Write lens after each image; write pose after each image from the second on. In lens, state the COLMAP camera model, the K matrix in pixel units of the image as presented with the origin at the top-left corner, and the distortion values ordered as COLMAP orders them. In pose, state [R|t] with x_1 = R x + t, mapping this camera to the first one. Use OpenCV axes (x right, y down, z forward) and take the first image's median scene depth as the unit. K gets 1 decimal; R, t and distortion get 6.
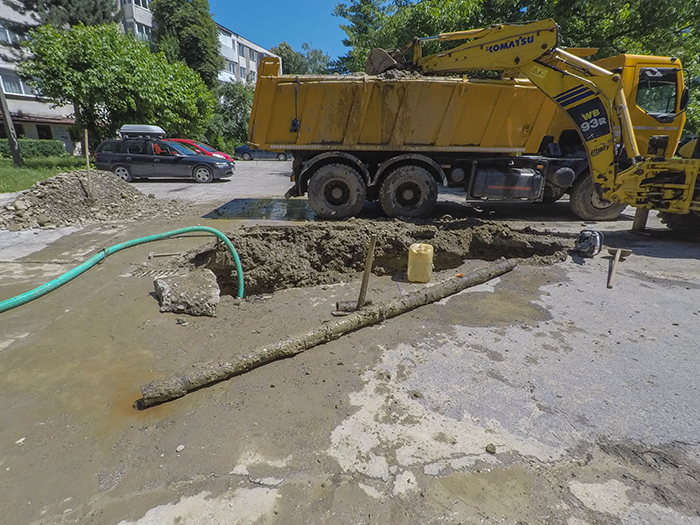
lens RADIAL K [[347.7, 0, 354.1], [0, 347.7, 262.7], [0, 0, 1]] dist [-0.023878, 0.000304]
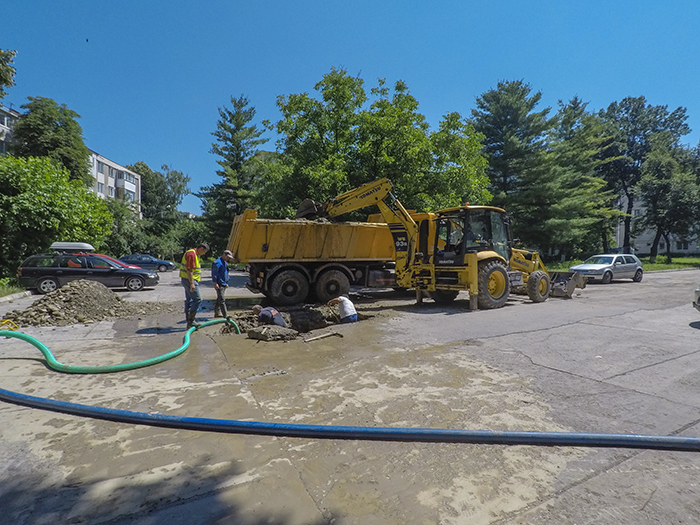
lens RADIAL K [[347.7, 0, 354.1], [0, 347.7, 262.7], [0, 0, 1]] dist [-0.023878, 0.000304]
pose [[0.910724, -0.022839, 0.412384, -0.235938], [0.144255, 0.953177, -0.265789, 0.079565], [-0.387005, 0.301549, 0.871376, -0.274031]]
